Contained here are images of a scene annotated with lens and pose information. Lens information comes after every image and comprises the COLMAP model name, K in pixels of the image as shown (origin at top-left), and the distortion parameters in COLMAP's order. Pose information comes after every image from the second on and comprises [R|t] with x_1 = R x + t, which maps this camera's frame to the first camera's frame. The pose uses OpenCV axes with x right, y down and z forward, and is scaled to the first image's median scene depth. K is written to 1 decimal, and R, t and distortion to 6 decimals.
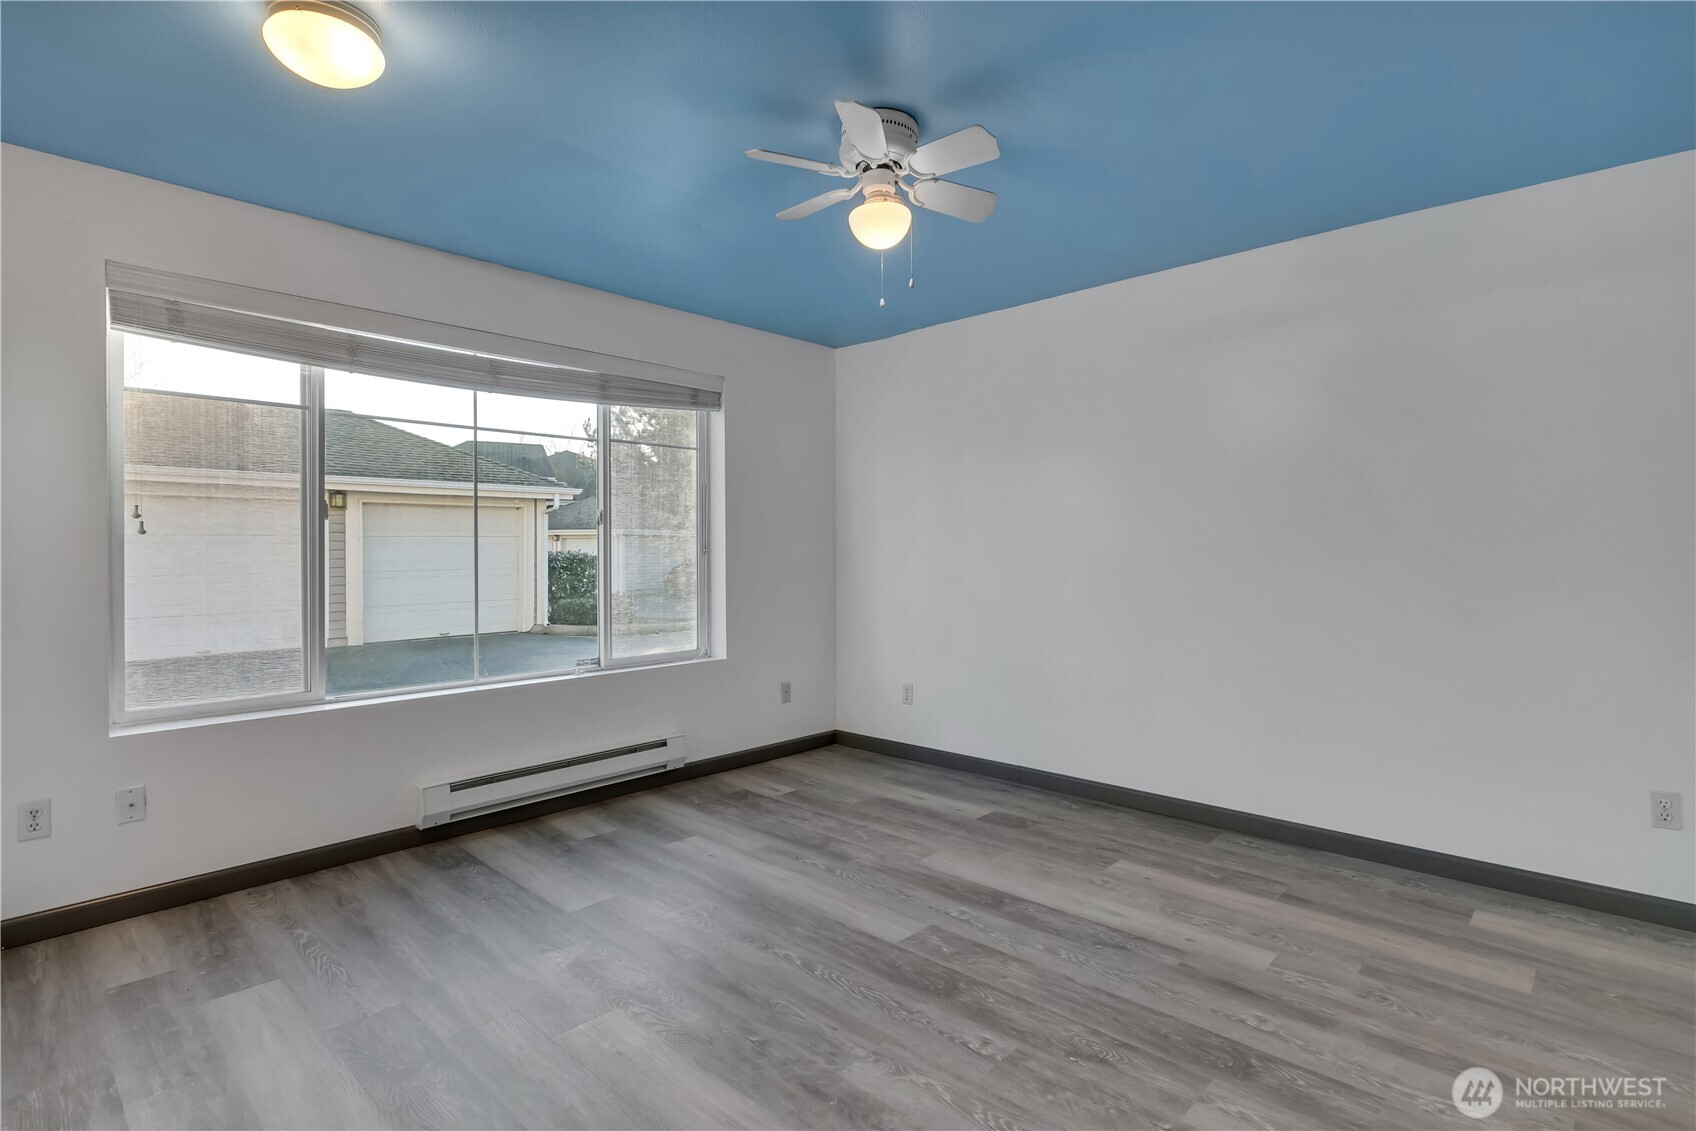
lens RADIAL K [[792.0, 0, 862.9], [0, 792.0, 542.5], [0, 0, 1]] dist [0.000019, 0.000798]
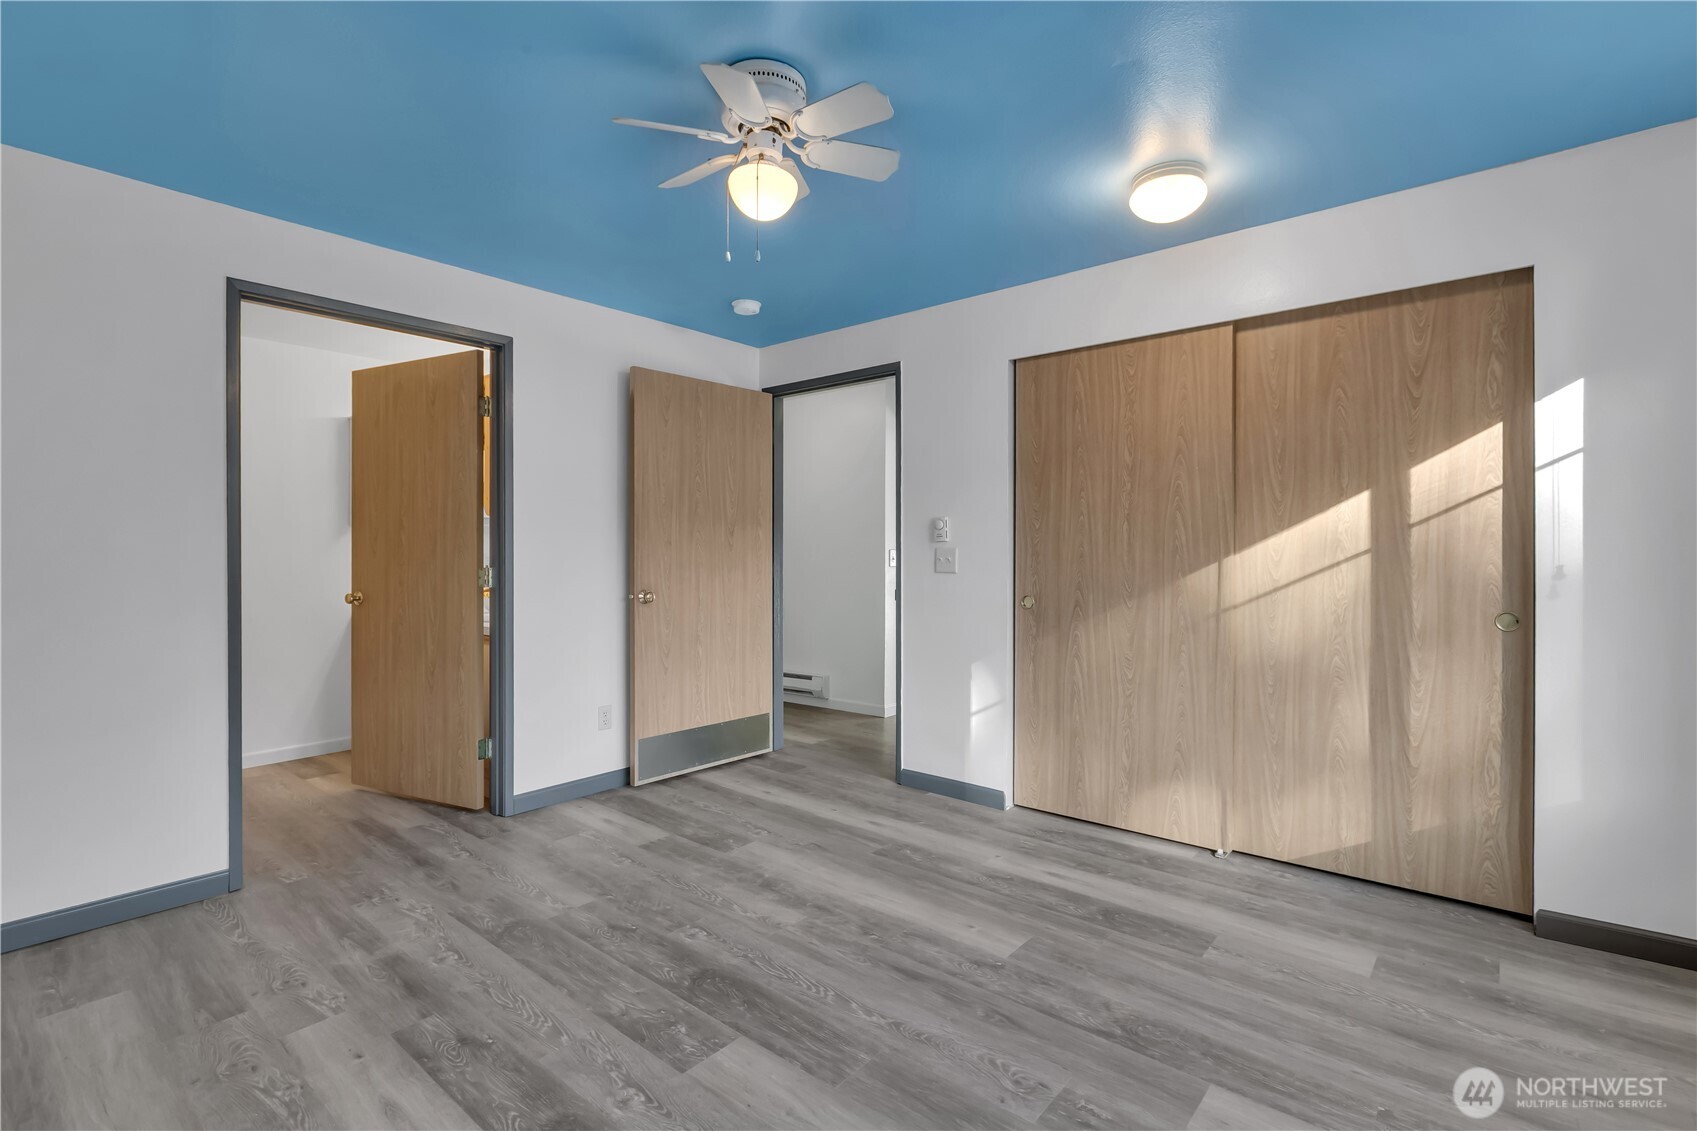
lens RADIAL K [[788.9, 0, 861.1], [0, 788.9, 536.1], [0, 0, 1]] dist [-0.001245, -0.000488]
pose [[-0.998397, 0.003989, -0.056451, -0.043182], [0.005573, 0.999594, -0.027929, 0.018540], [0.056316, -0.028198, -0.998015, 2.049598]]
